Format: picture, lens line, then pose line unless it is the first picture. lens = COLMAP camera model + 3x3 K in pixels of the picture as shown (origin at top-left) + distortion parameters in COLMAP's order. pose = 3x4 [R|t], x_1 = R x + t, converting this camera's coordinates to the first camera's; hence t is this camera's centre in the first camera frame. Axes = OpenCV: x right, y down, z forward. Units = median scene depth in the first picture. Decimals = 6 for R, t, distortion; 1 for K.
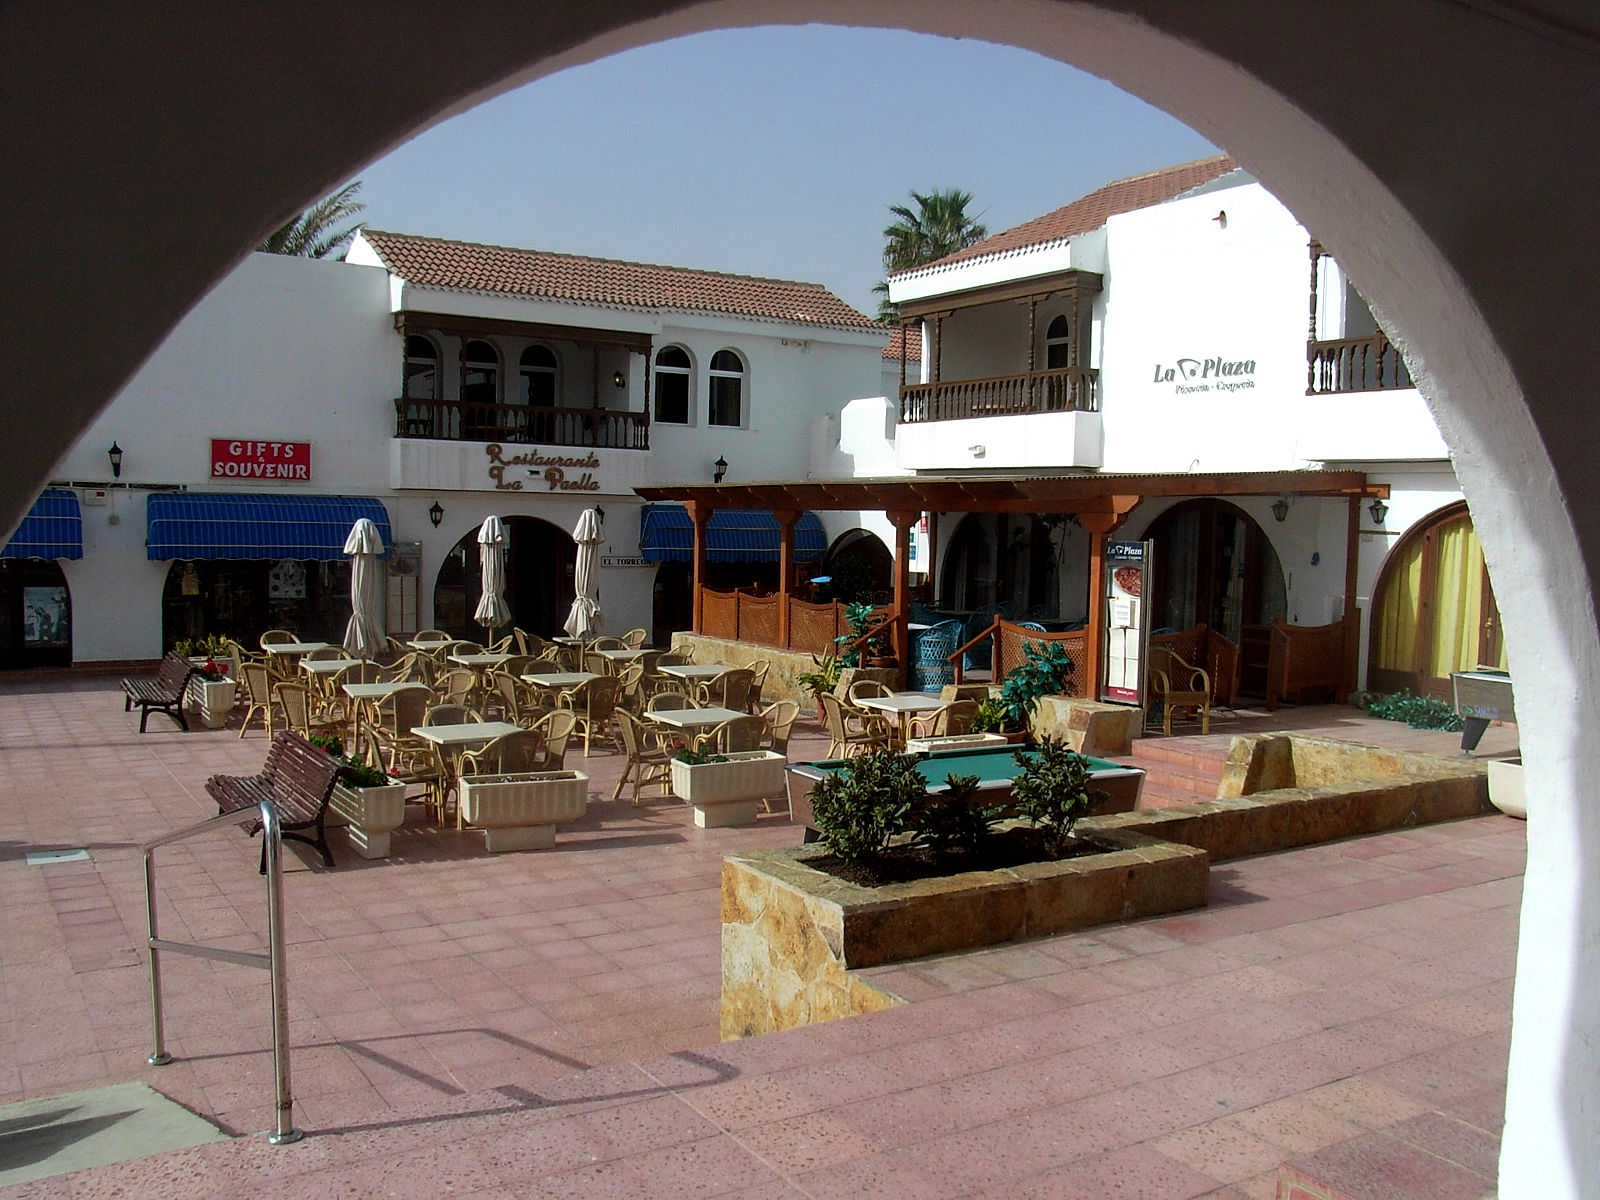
lens RADIAL K [[1506.2, 0, 807.7], [0, 1506.2, 600.4], [0, 0, 1]] dist [-0.067319, 0.000000]
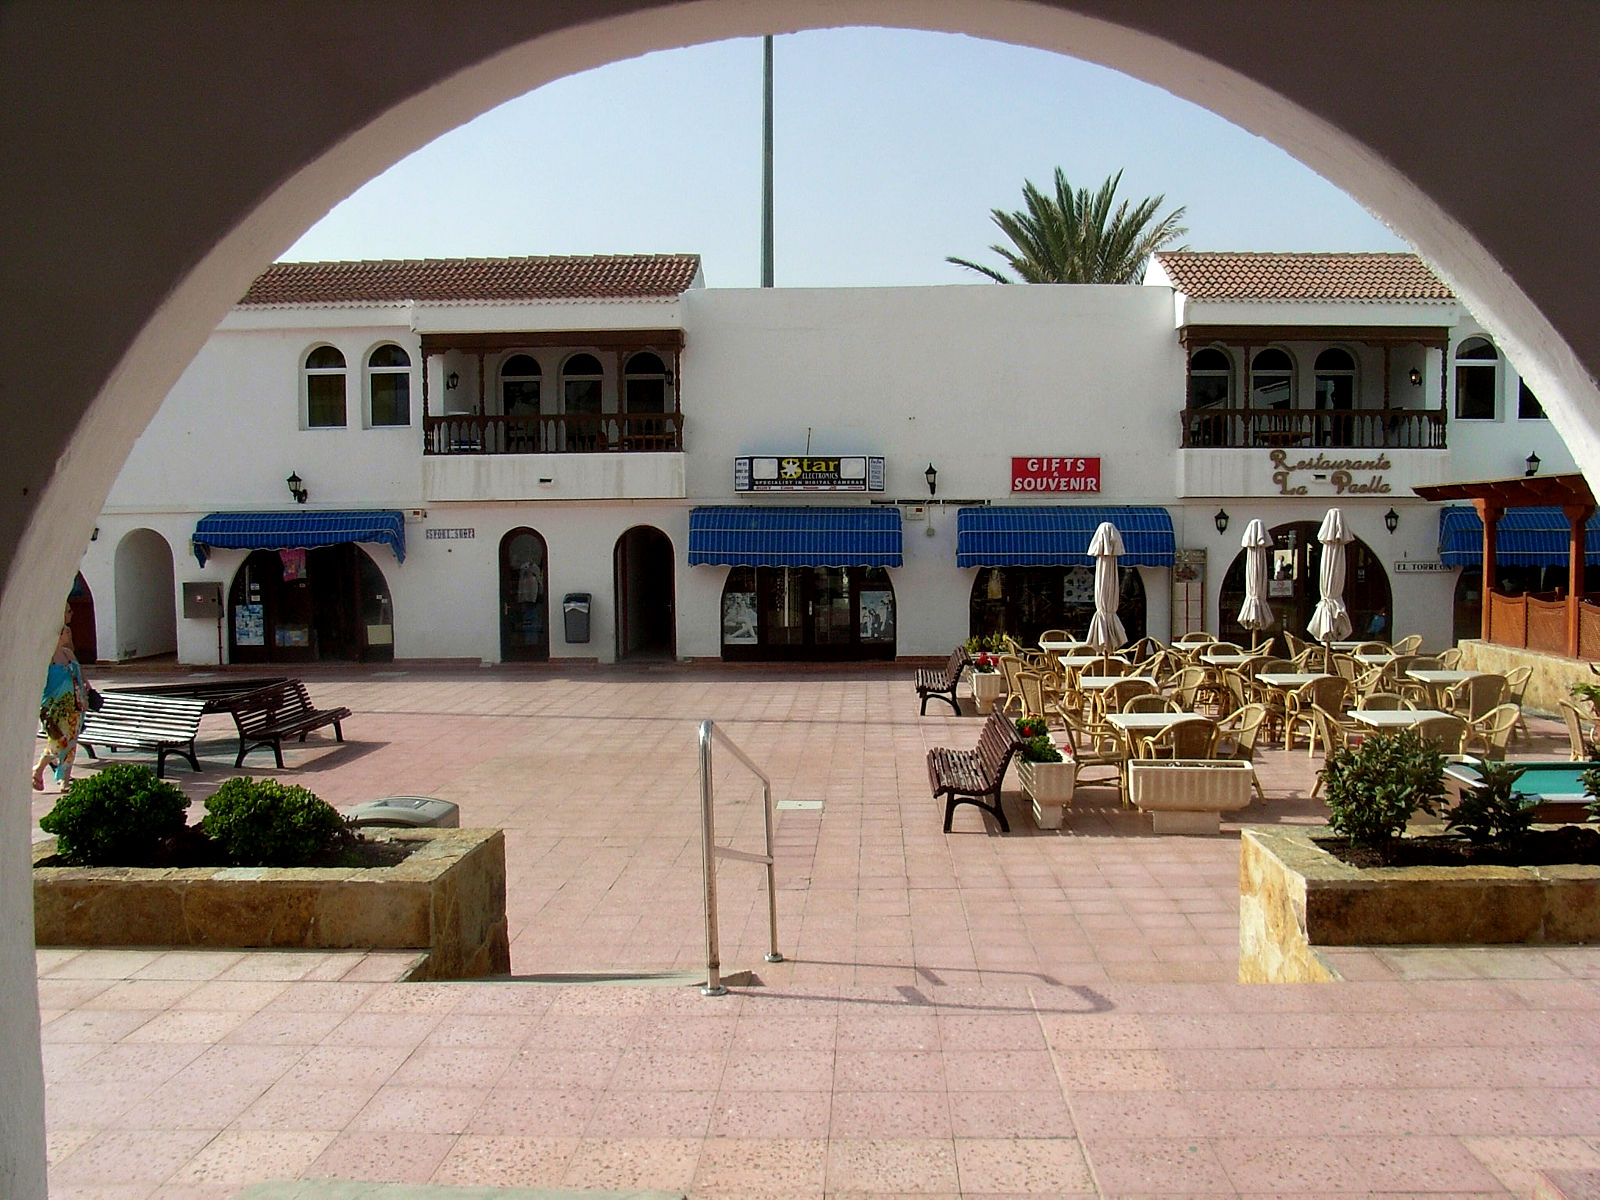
lens RADIAL K [[1506.2, 0, 809.4], [0, 1506.2, 606.9], [0, 0, 1]] dist [-0.067319, 0.000000]
pose [[0.815461, 0.003368, -0.578802, 0.147509], [-0.010842, 0.999896, -0.009458, 0.017478], [0.578711, 0.013988, 0.815413, 0.006733]]
